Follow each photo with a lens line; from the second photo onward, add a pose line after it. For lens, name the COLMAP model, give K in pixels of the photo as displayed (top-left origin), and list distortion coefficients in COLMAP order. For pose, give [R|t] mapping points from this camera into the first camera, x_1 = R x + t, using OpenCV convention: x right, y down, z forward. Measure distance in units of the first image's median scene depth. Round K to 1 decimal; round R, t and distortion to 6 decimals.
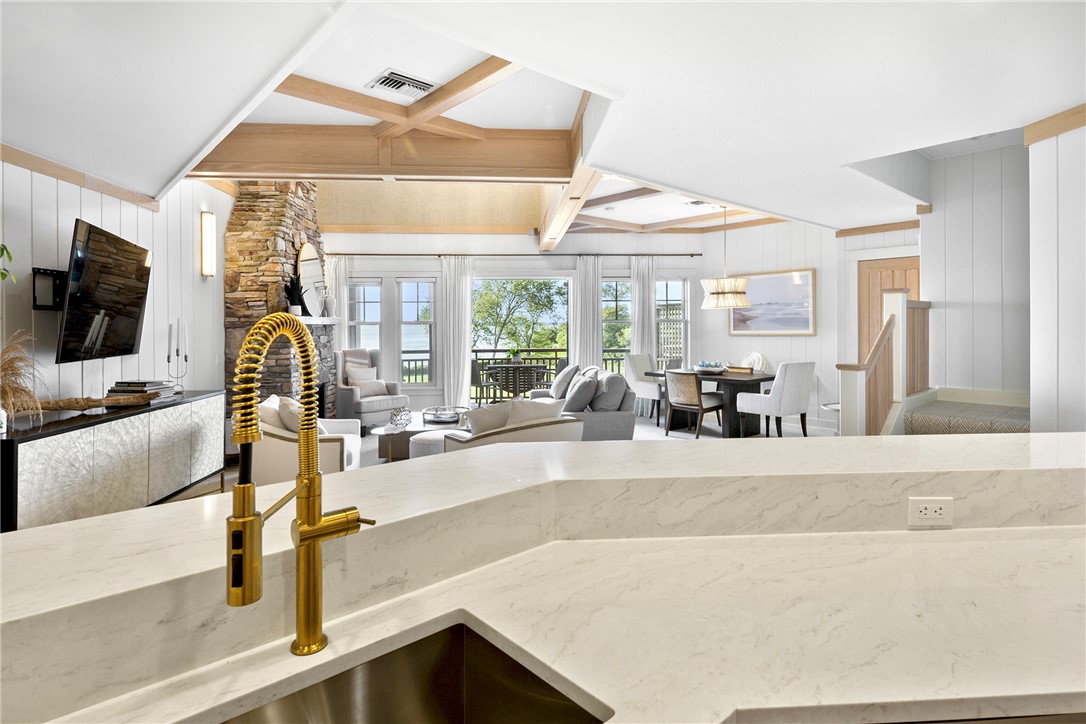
lens RADIAL K [[576.5, 0, 532.9], [0, 576.5, 318.9], [0, 0, 1]] dist [0.004002, -0.001142]
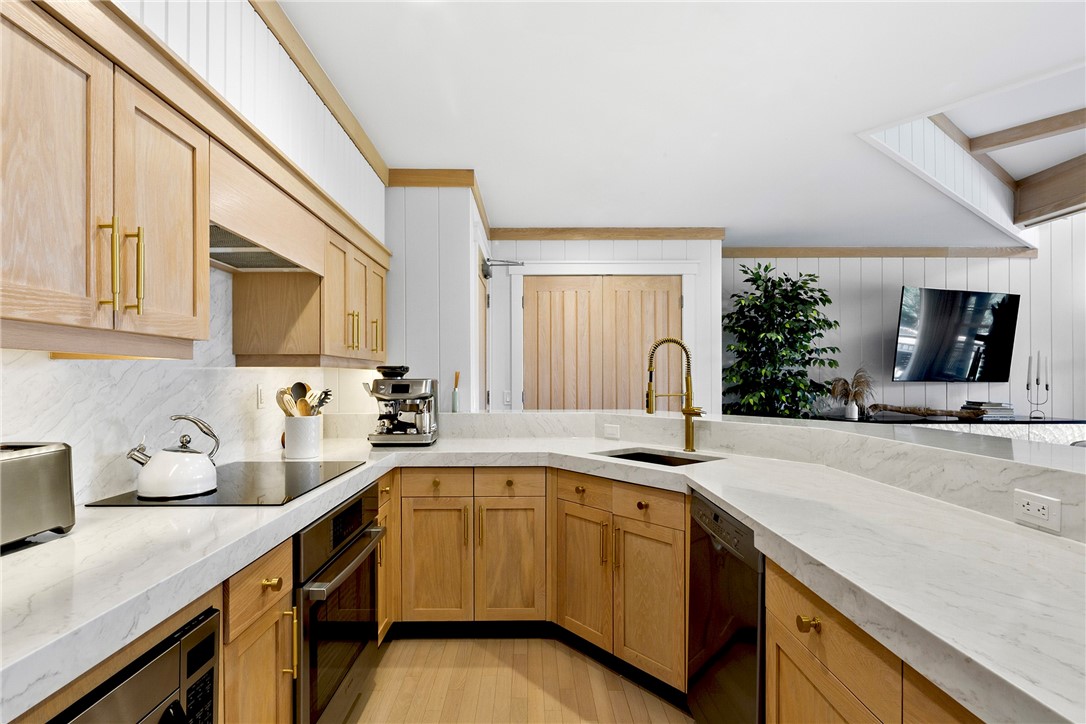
lens RADIAL K [[531.1, 0, 531.6], [0, 531.1, 399.5], [0, 0, 1]] dist [0.004082, -0.001633]
pose [[-0.068735, 0.049133, -0.996424, 0.380033], [0.007278, 0.998785, 0.048747, 0.026928], [0.997608, -0.003901, -0.069009, 0.062388]]
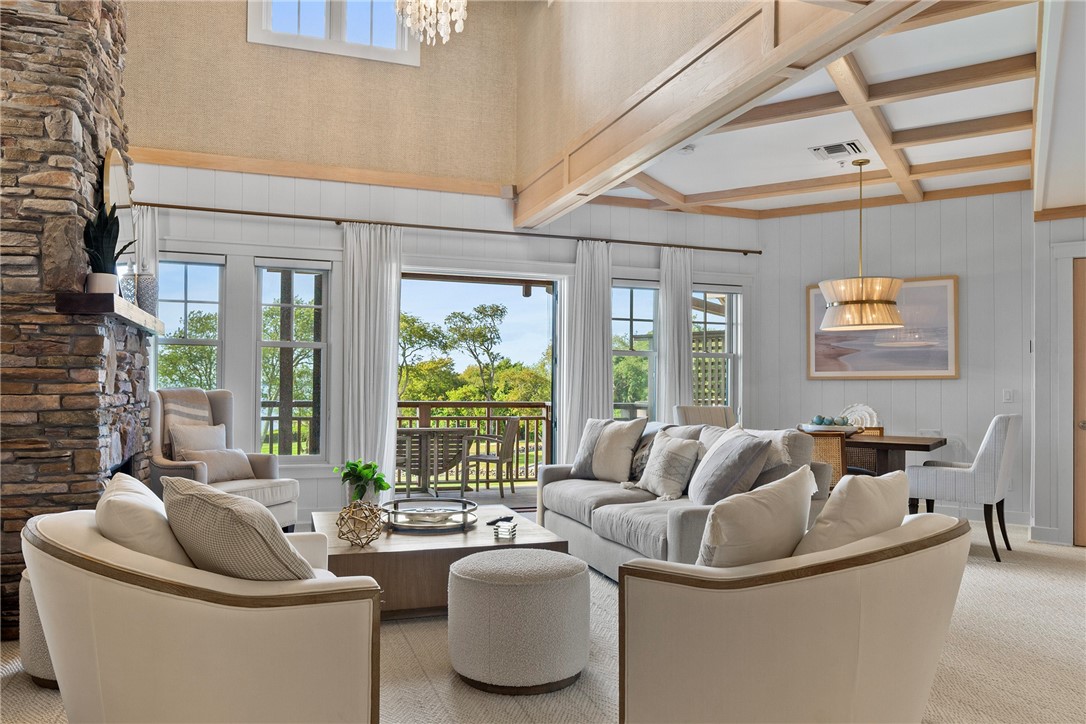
lens RADIAL K [[756.8, 0, 494.1], [0, 756.8, 380.5], [0, 0, 1]] dist [-0.011149, 0.000194]
pose [[0.965915, 0.022487, 0.257880, -0.276158], [-0.022027, 0.999746, -0.004675, 0.054814], [-0.257919, -0.001165, 0.966166, 0.374050]]
